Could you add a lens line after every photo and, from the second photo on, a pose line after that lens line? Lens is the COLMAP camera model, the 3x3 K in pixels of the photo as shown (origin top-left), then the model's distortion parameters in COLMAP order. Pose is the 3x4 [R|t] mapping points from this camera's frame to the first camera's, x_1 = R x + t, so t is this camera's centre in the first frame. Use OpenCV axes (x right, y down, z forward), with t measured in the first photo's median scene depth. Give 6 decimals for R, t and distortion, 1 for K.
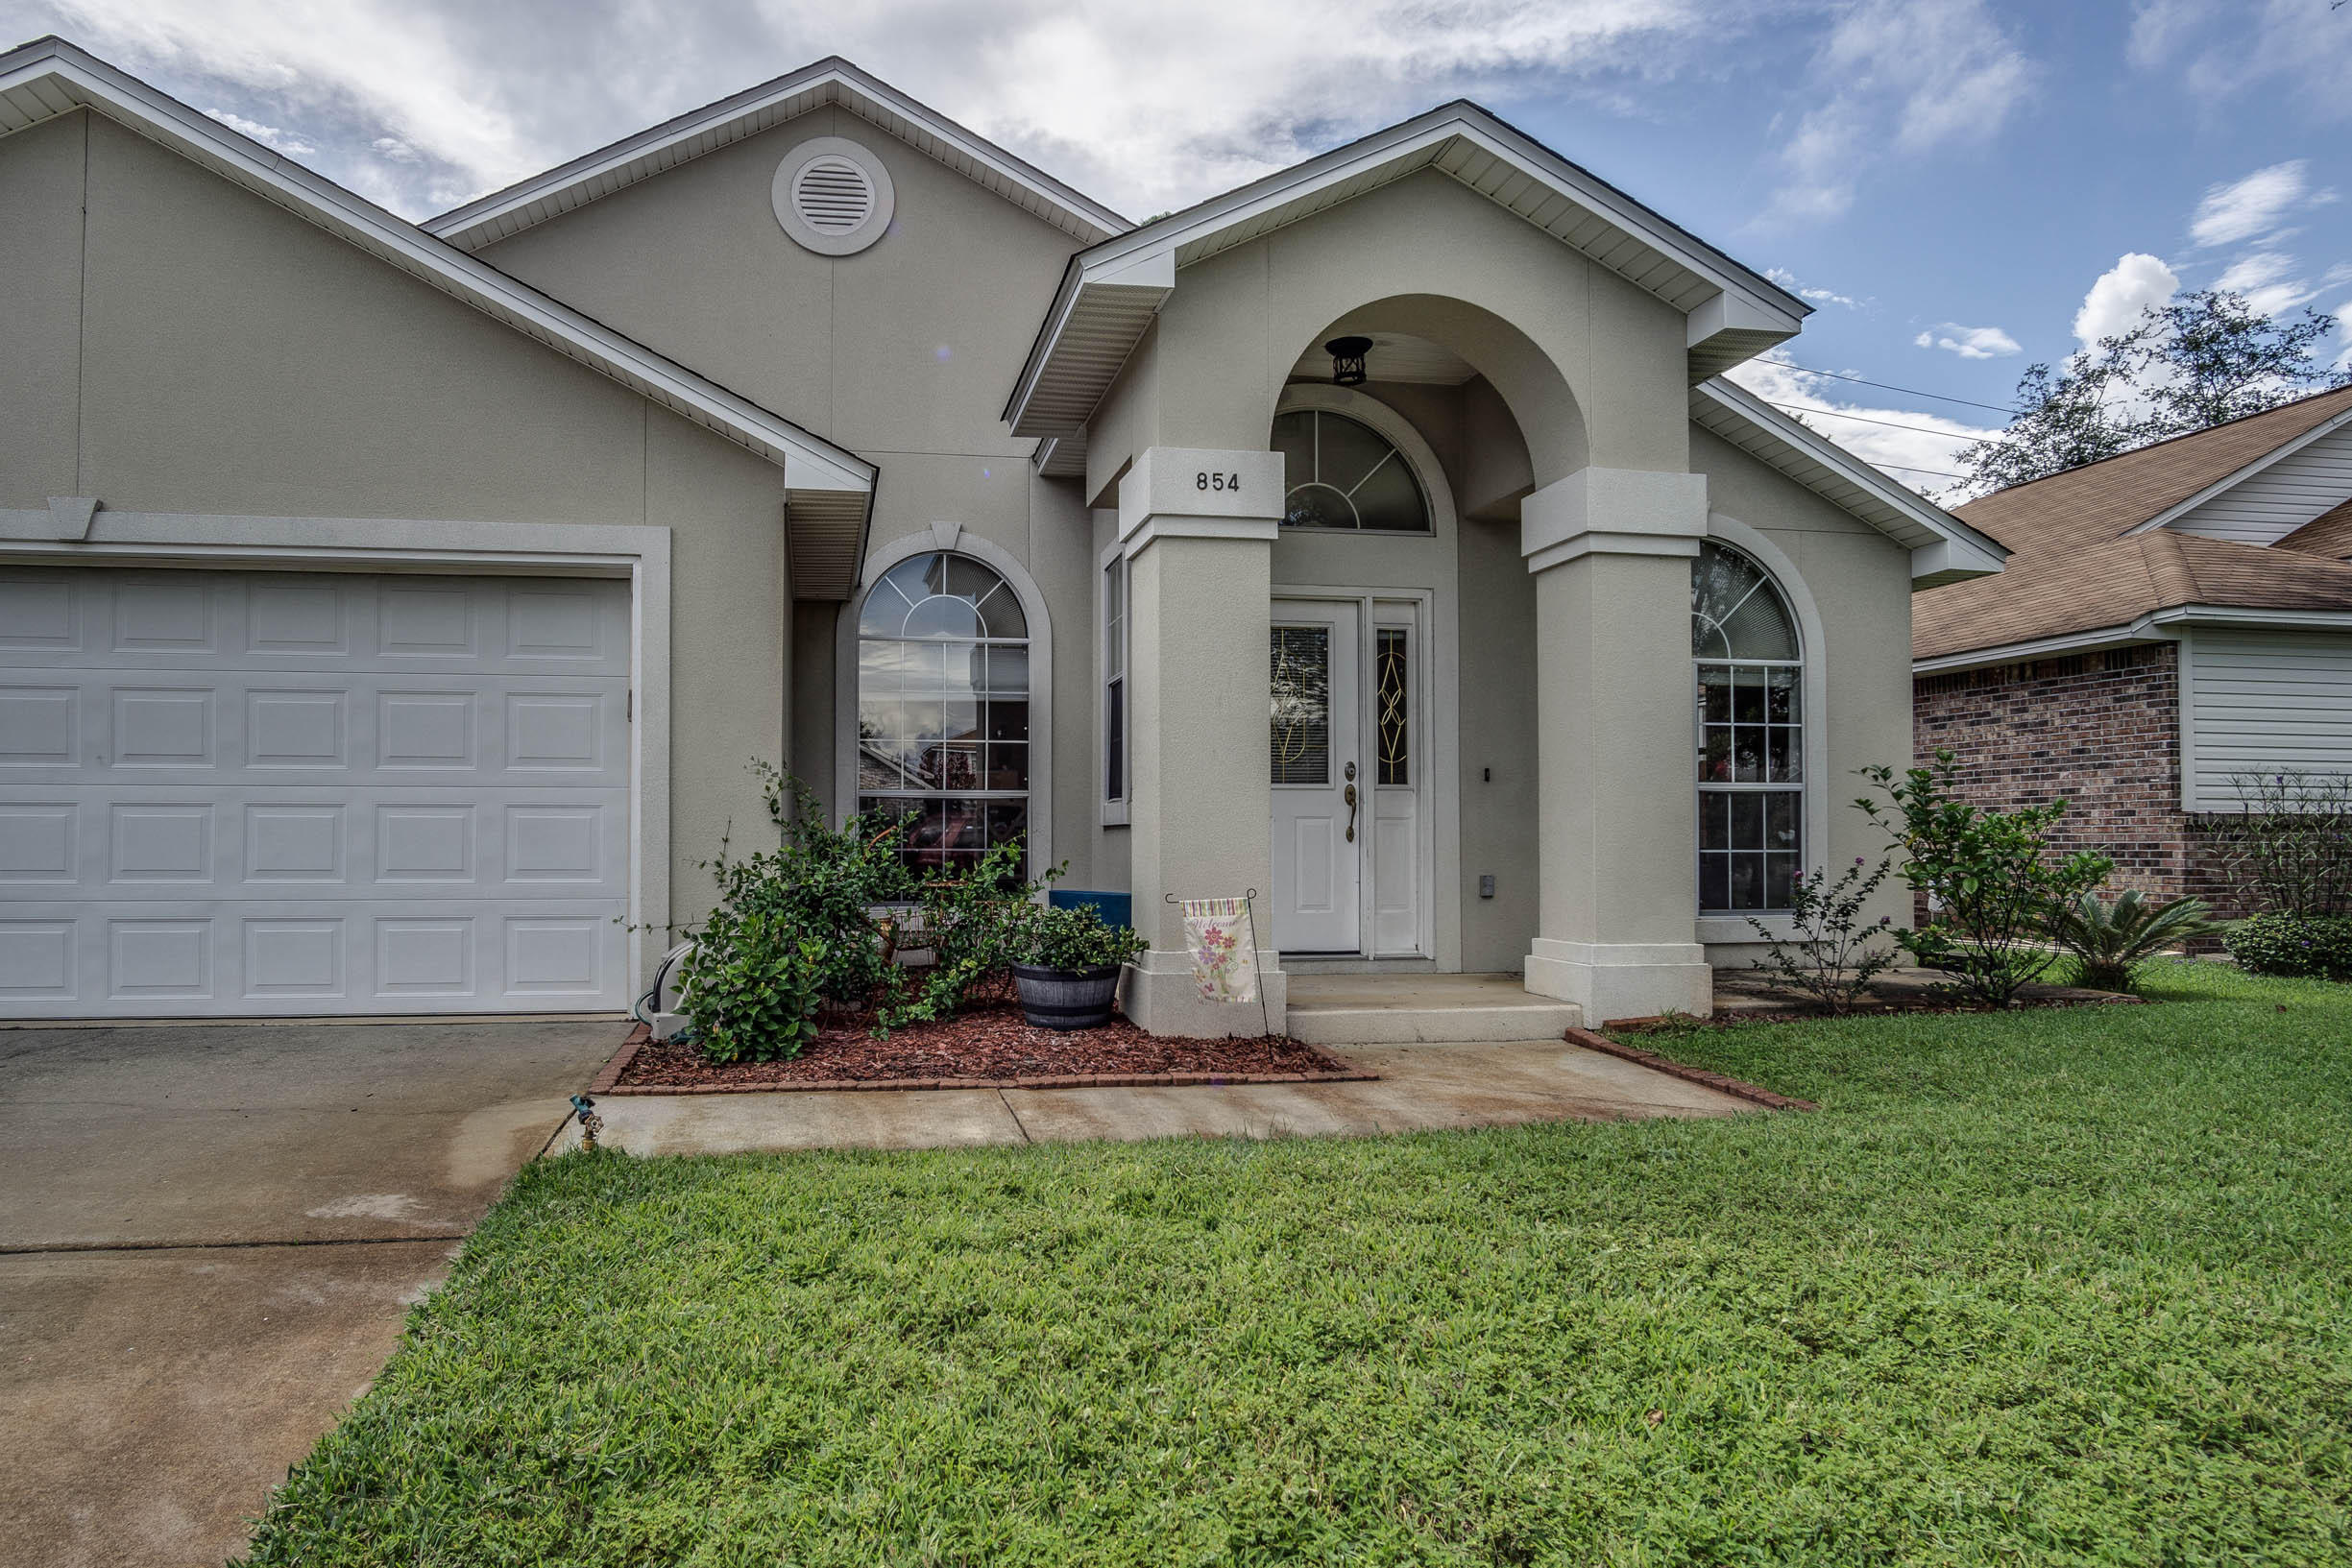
lens RADIAL K [[1323.9, 0, 1021.1], [0, 1323.9, 813.6], [0, 0, 1]] dist [-0.030904, 0.000869]
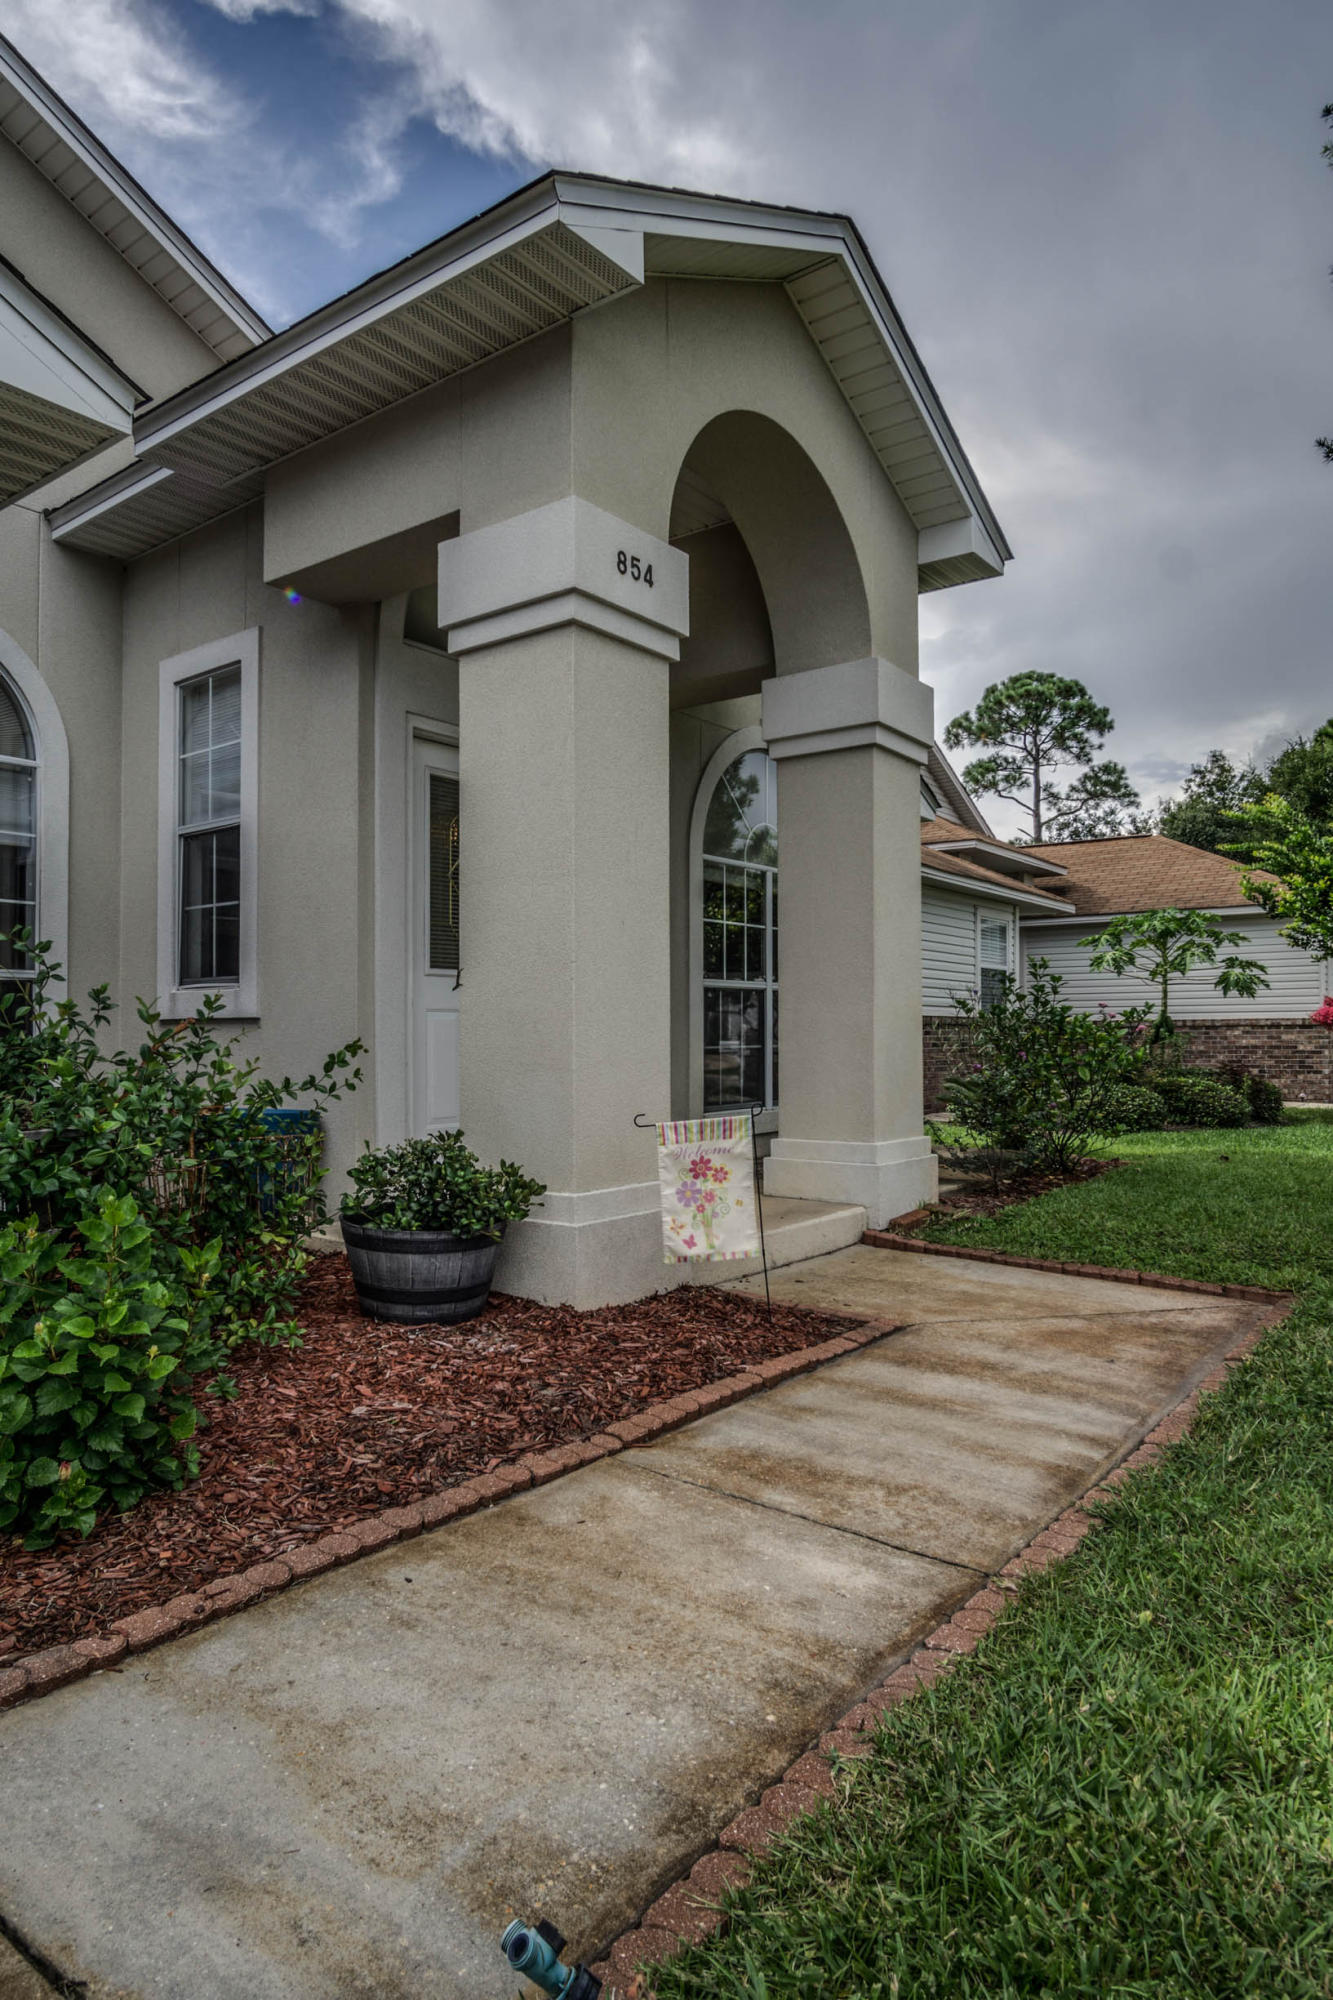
lens RADIAL K [[1176.8, 0, 605.4], [0, 1176.8, 1001.3], [0, 0, 1]] dist [-0.023396, 0.002193]
pose [[0.732936, 0.015542, 0.680120, -0.300835], [-0.008718, 0.999871, -0.013454, 0.007580], [-0.680242, 0.003932, 0.732977, 0.483007]]
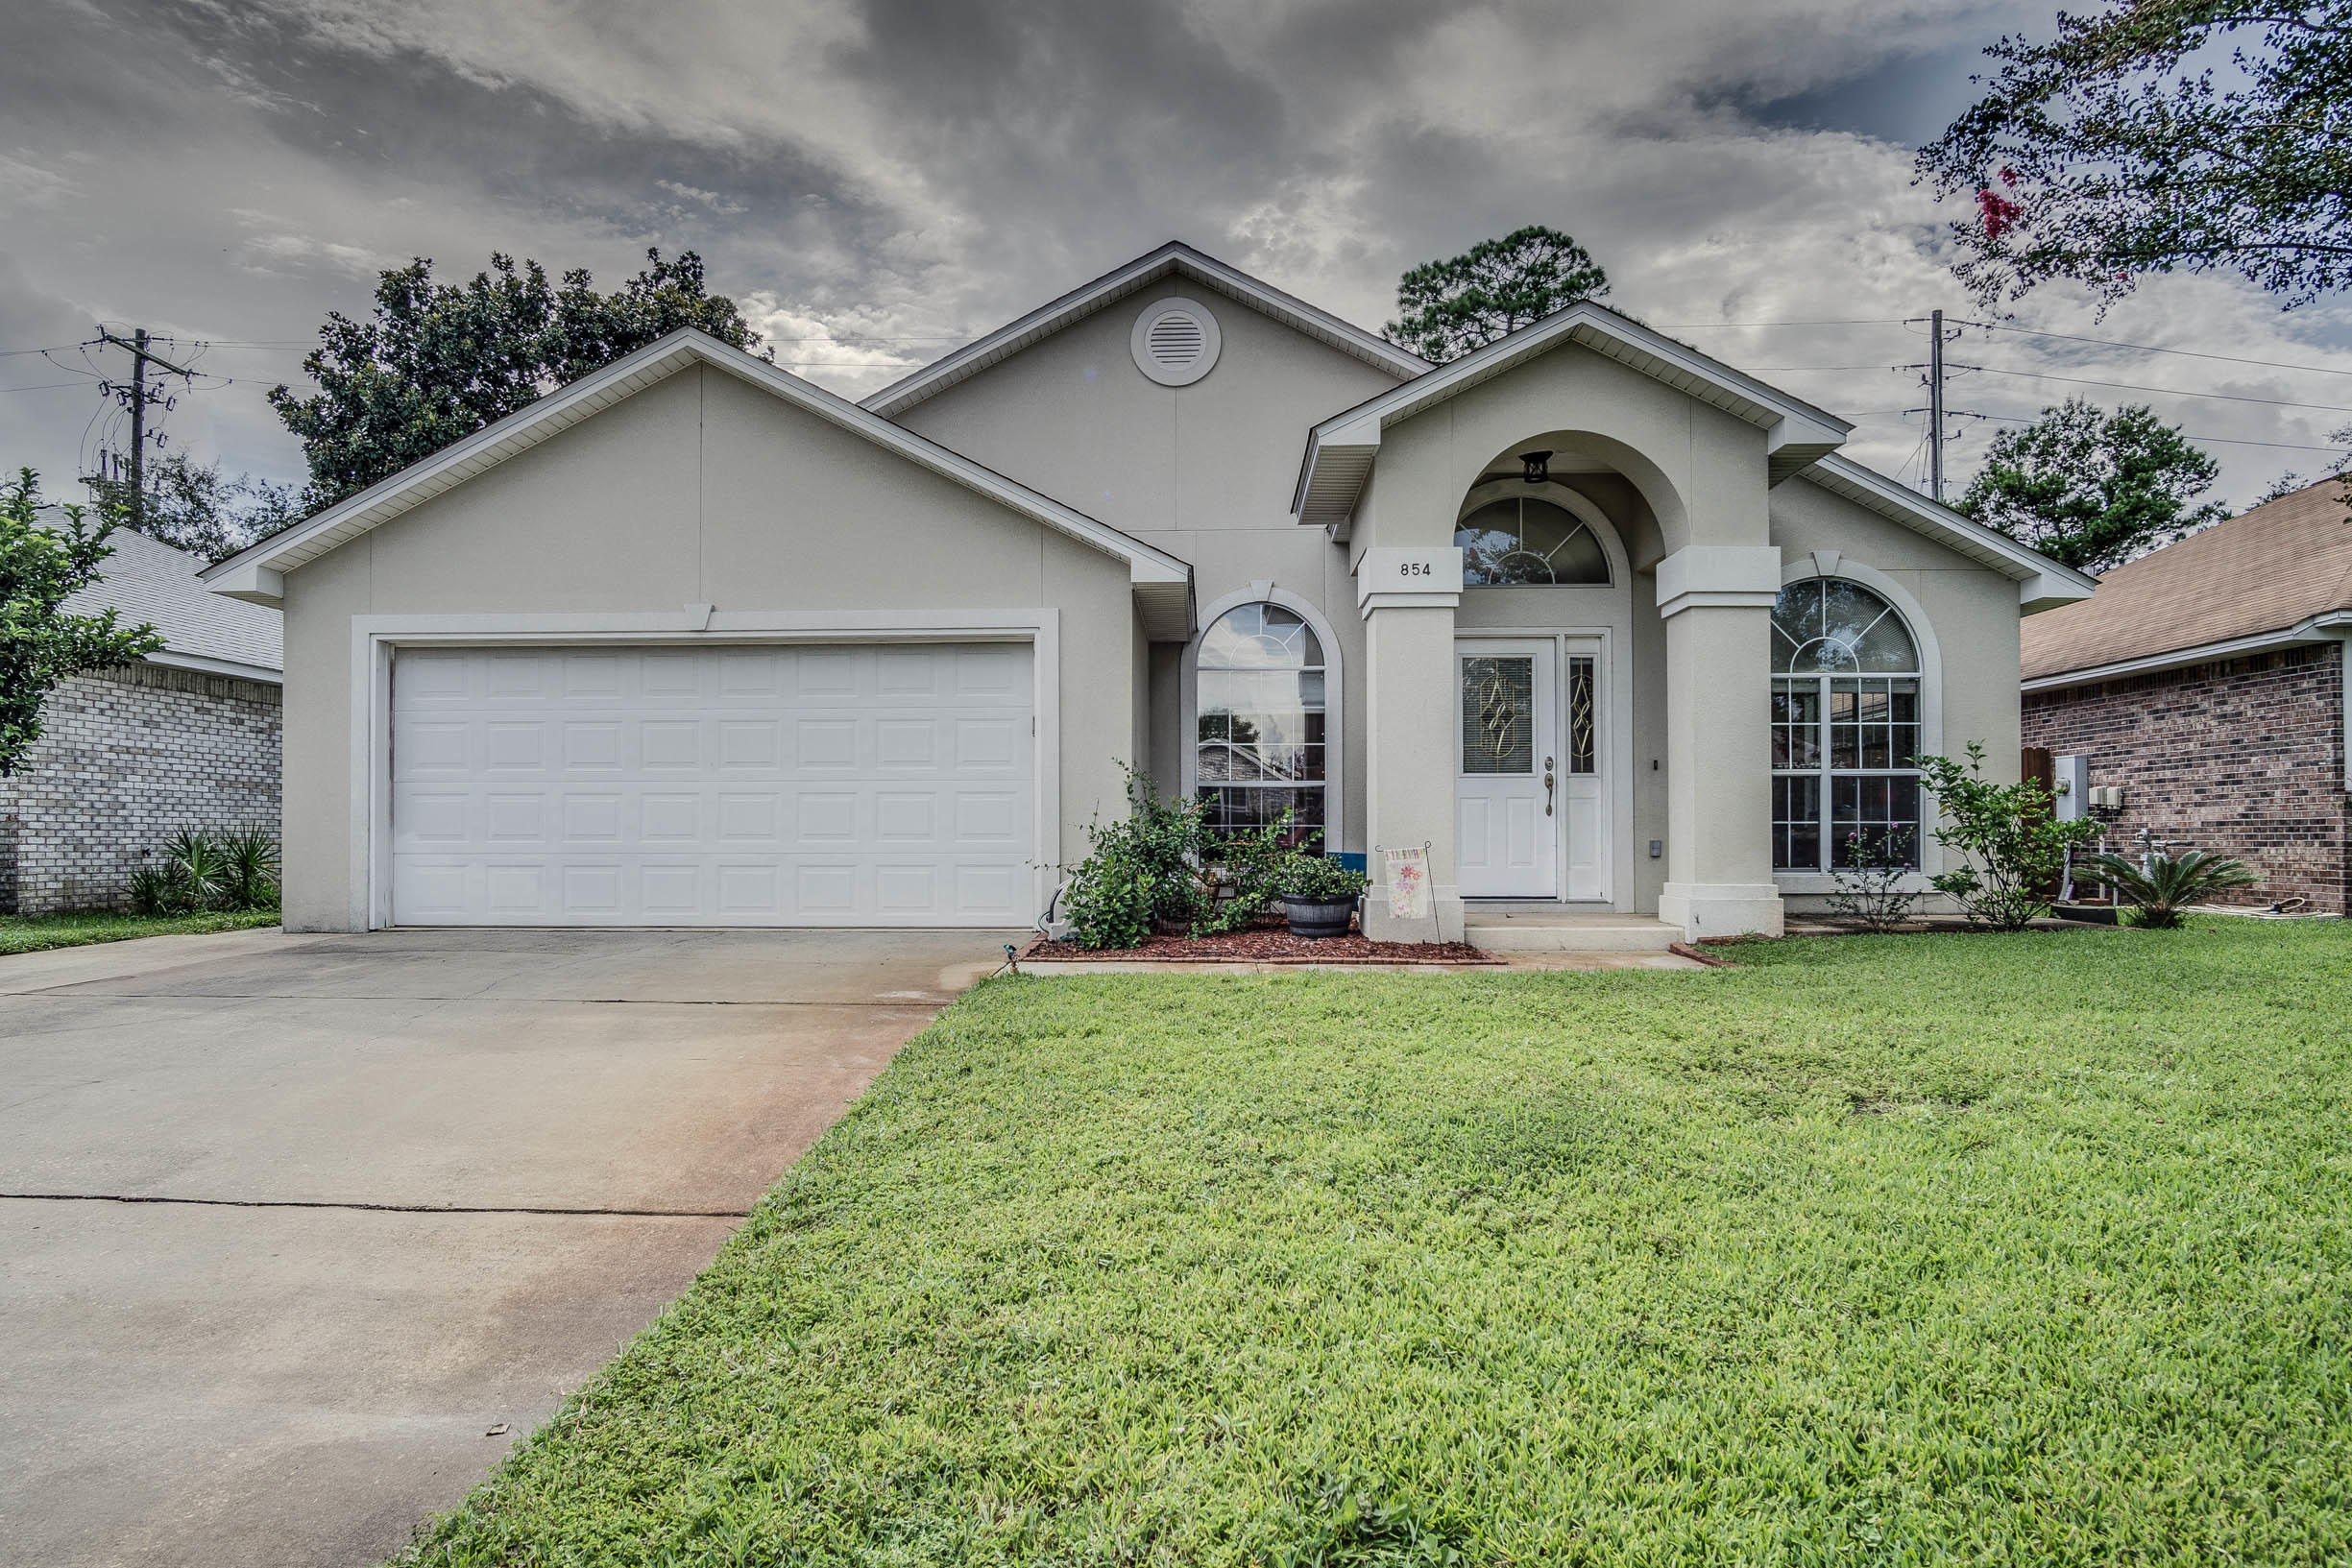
lens RADIAL K [[1269.4, 0, 1172.0], [0, 1269.4, 823.7], [0, 0, 1]] dist [-0.029093, -0.000105]
pose [[0.983958, -0.003369, -0.178368, 0.124178], [0.005434, 0.999924, 0.011093, 0.015973], [0.178317, -0.011885, 0.983901, -0.423108]]
